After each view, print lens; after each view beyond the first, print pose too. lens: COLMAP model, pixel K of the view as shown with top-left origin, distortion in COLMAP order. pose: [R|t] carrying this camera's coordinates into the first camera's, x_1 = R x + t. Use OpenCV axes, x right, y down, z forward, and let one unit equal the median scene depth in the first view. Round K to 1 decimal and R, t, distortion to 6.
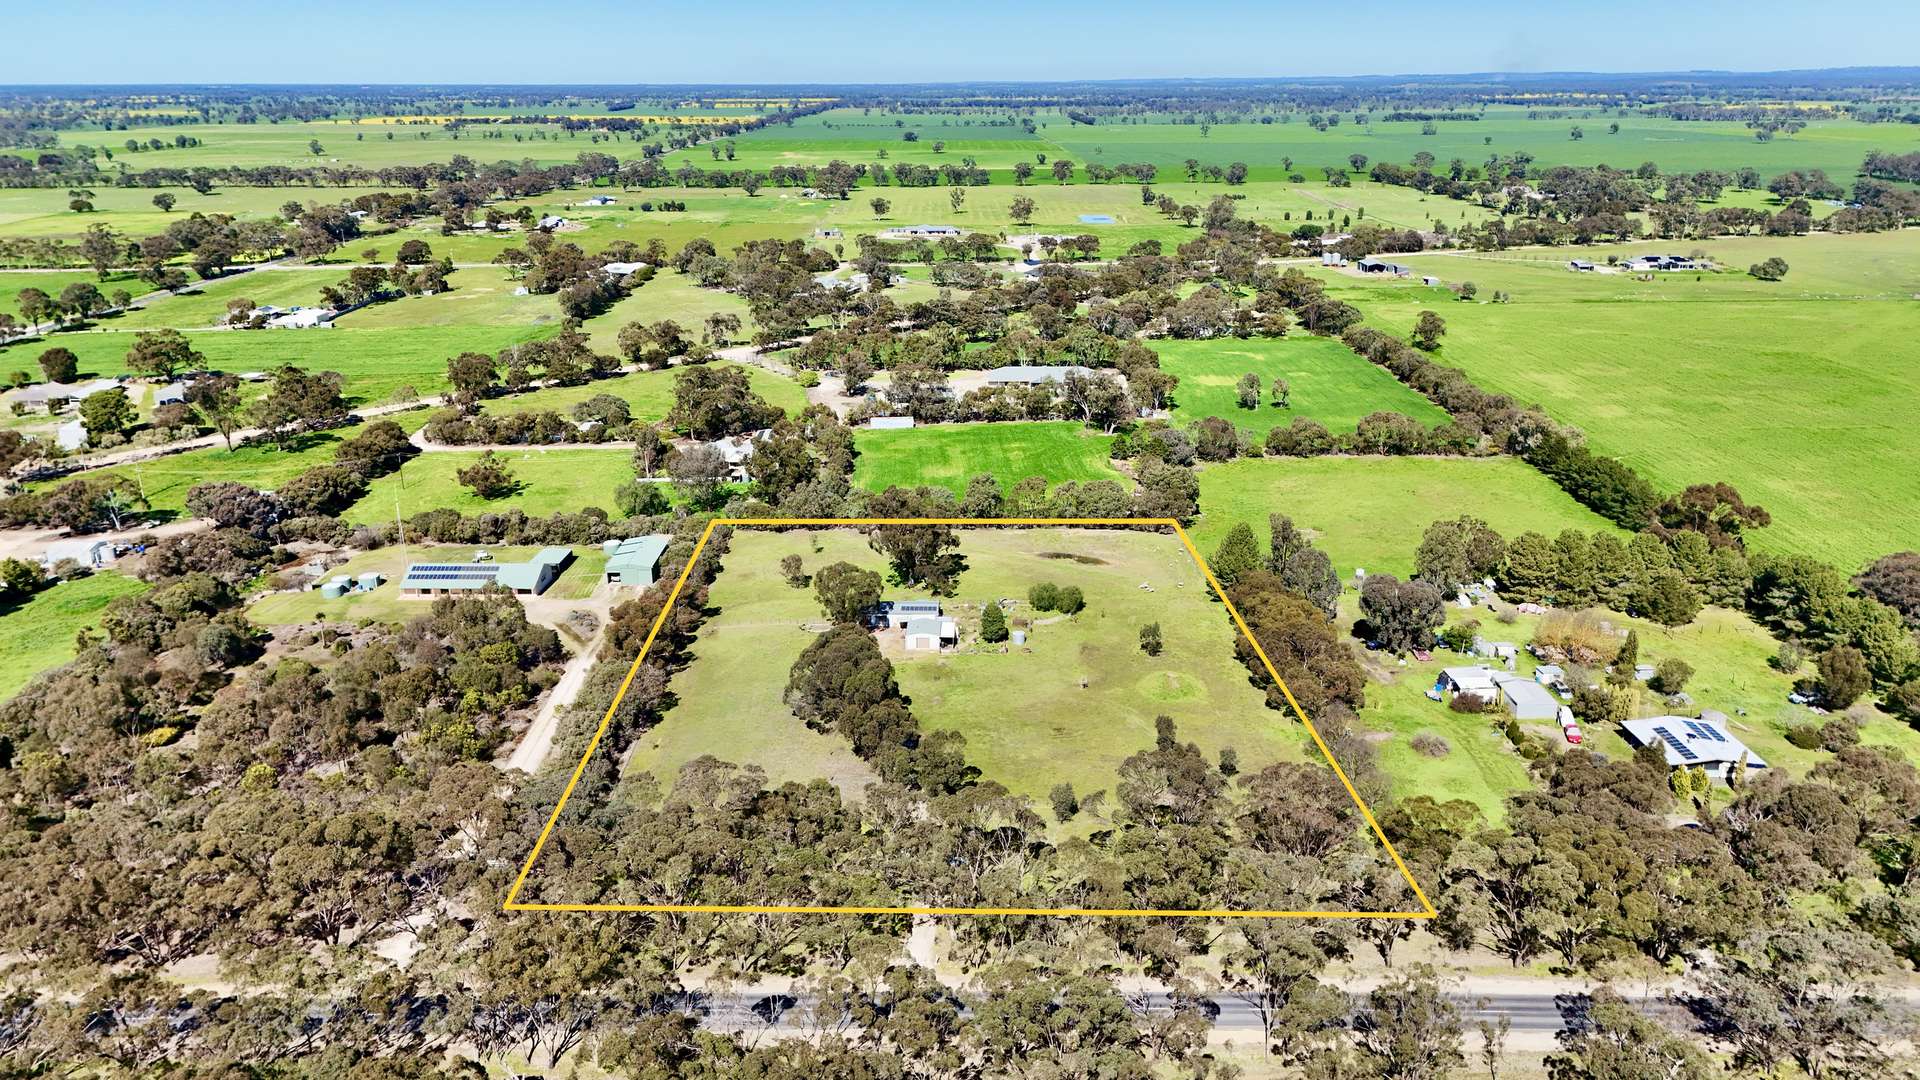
lens RADIAL K [[1396.3, 0, 960.0], [0, 1396.3, 540.0], [0, 0, 1]] dist [0.054341, -0.025403]
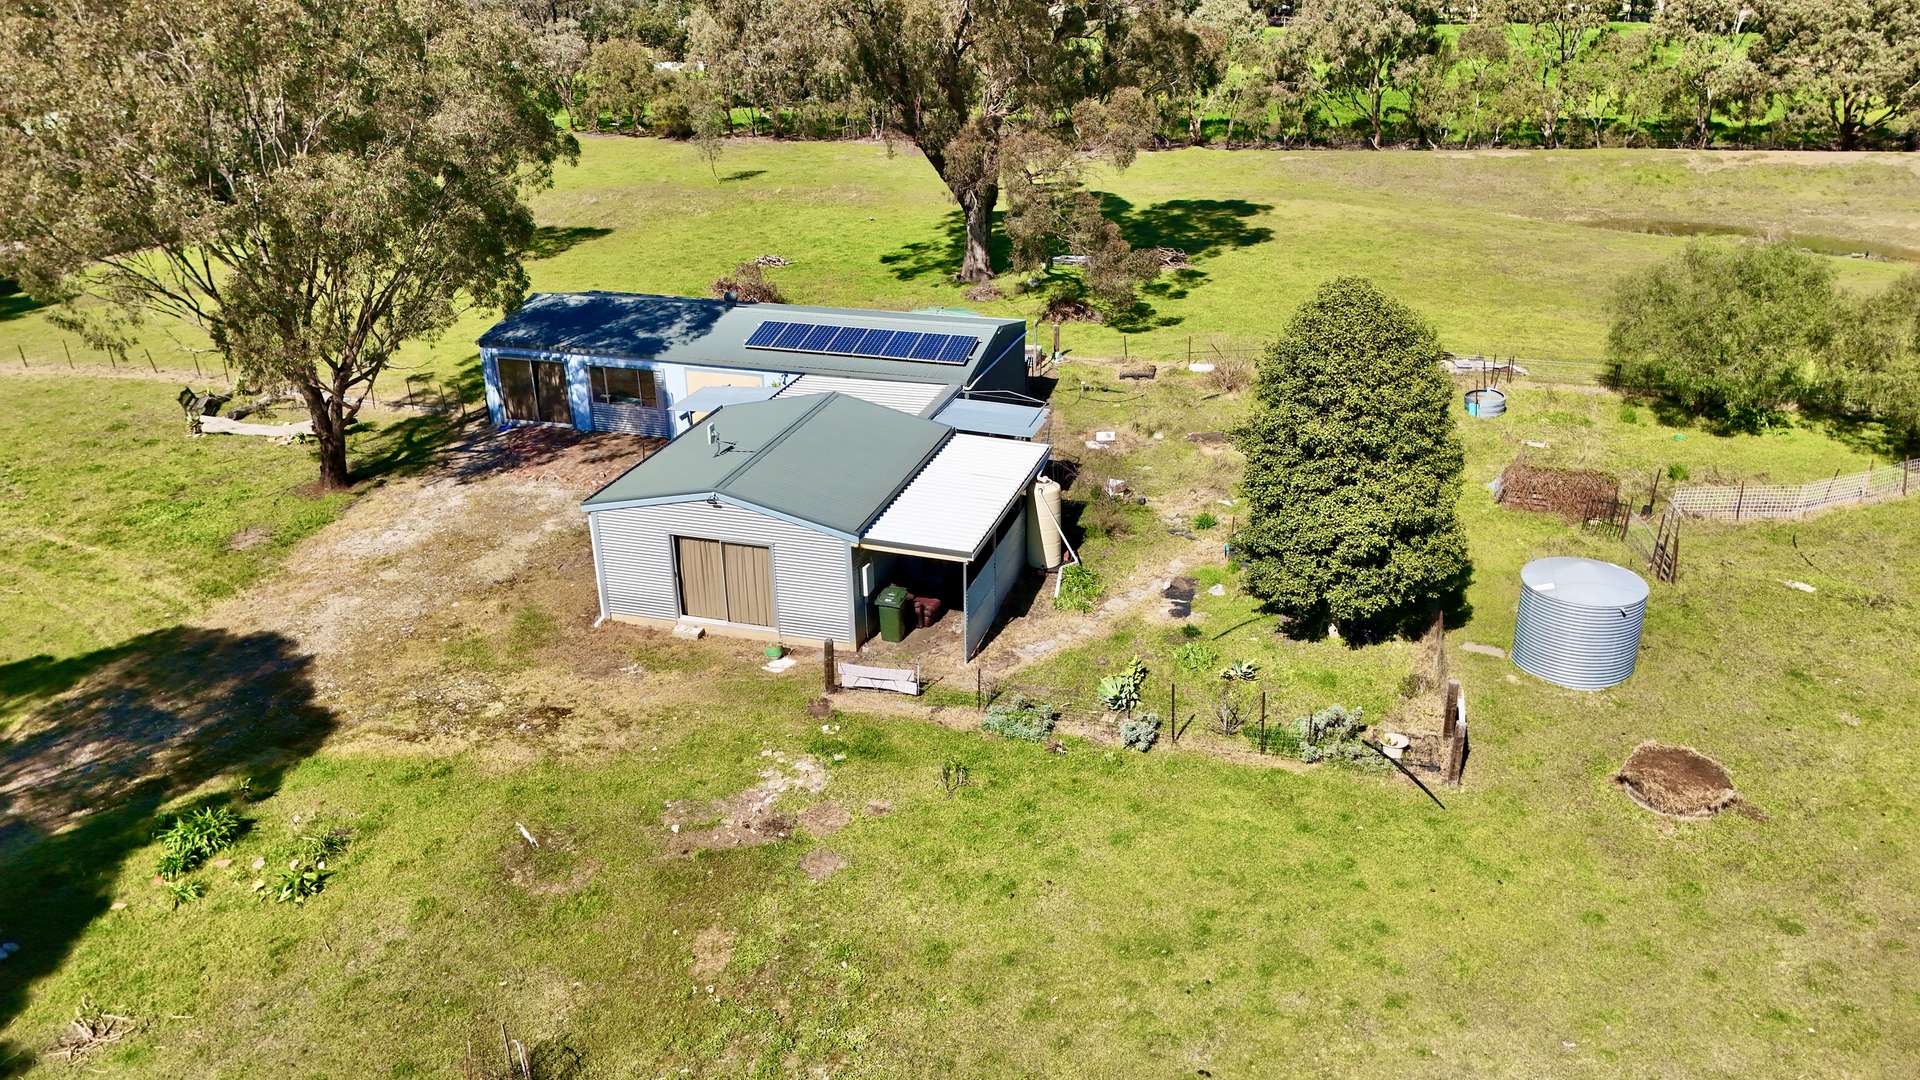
lens RADIAL K [[1396.3, 0, 960.0], [0, 1396.3, 540.0], [0, 0, 1]] dist [0.054341, -0.025403]
pose [[0.963878, 0.102444, -0.245854, 0.021571], [-0.078461, 0.991323, 0.105463, 0.055241], [0.254524, -0.082364, 0.963553, 0.877280]]
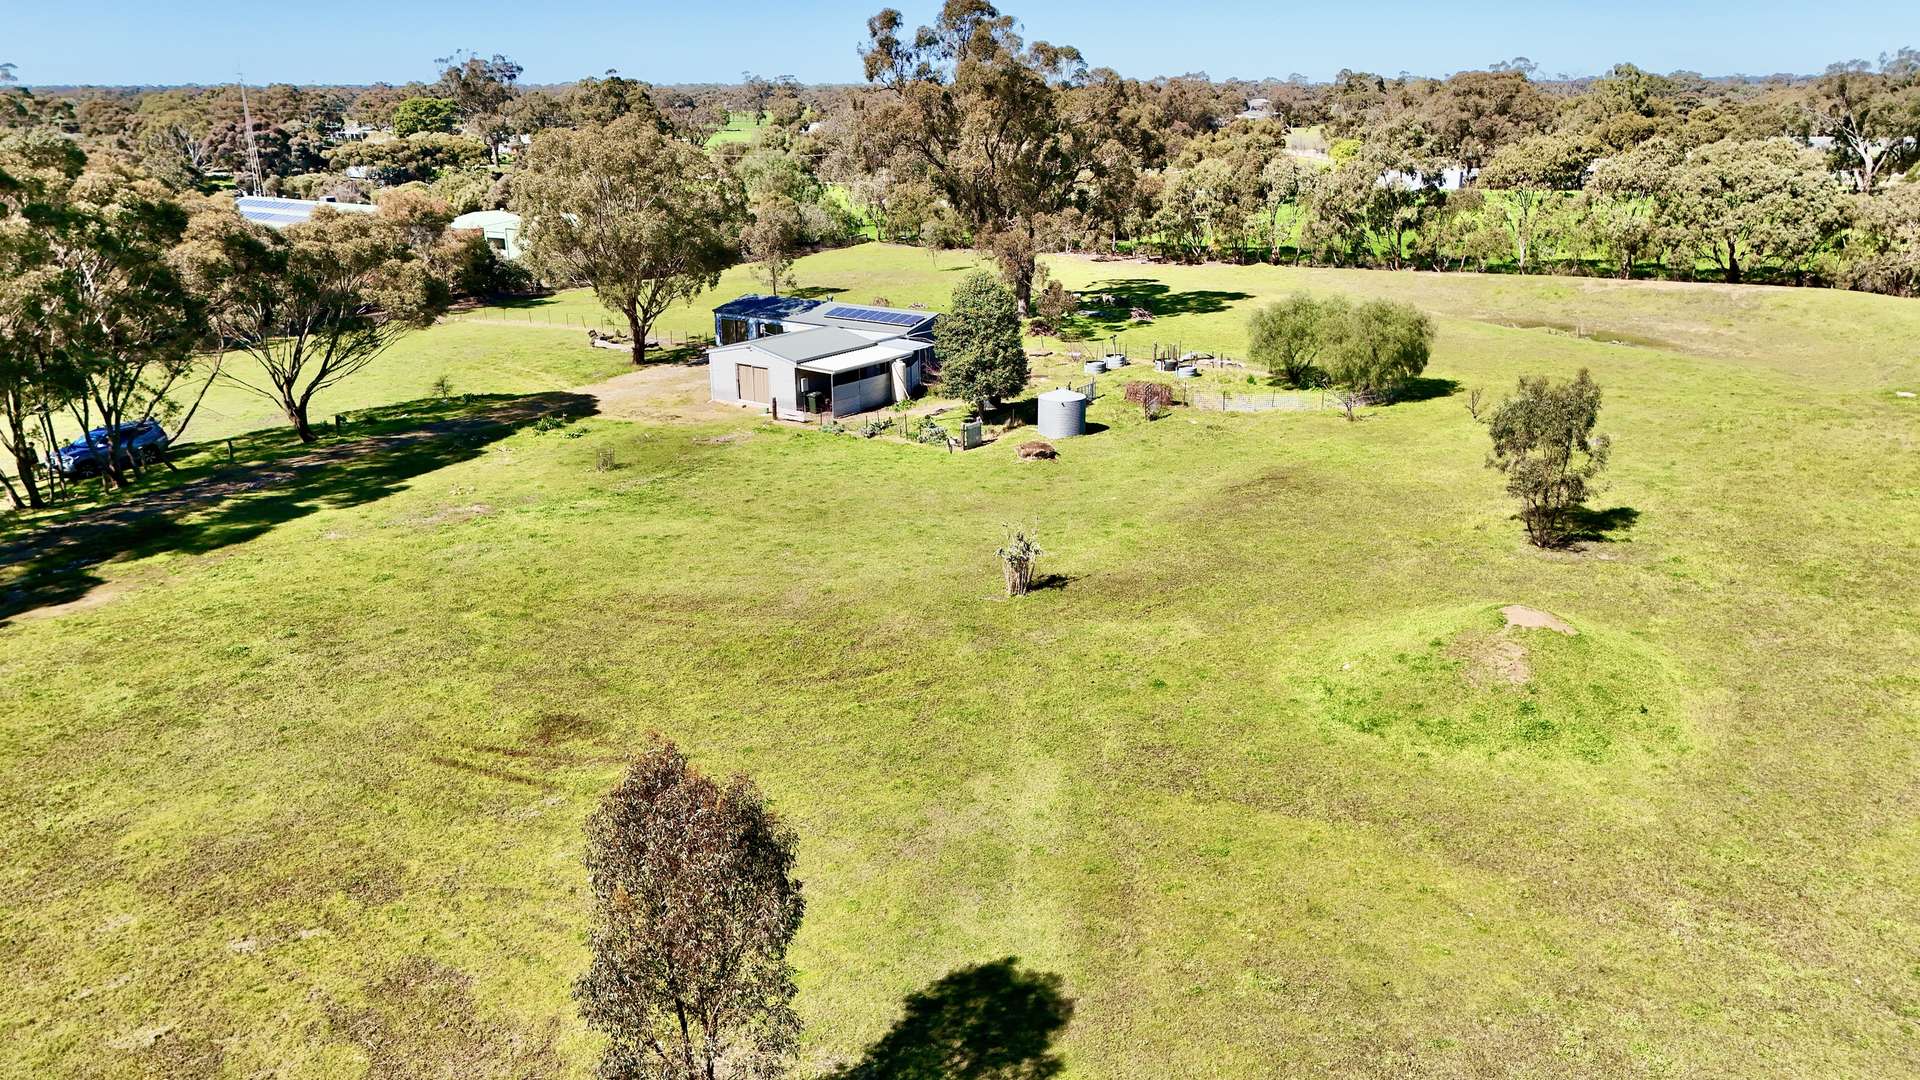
lens RADIAL K [[1396.3, 0, 960.0], [0, 1396.3, 540.0], [0, 0, 1]] dist [0.054341, -0.025403]
pose [[0.835825, 0.170510, -0.521846, 0.168637], [-0.175155, 0.983692, 0.040875, 0.085772], [0.520305, 0.057239, 0.852060, 0.761267]]
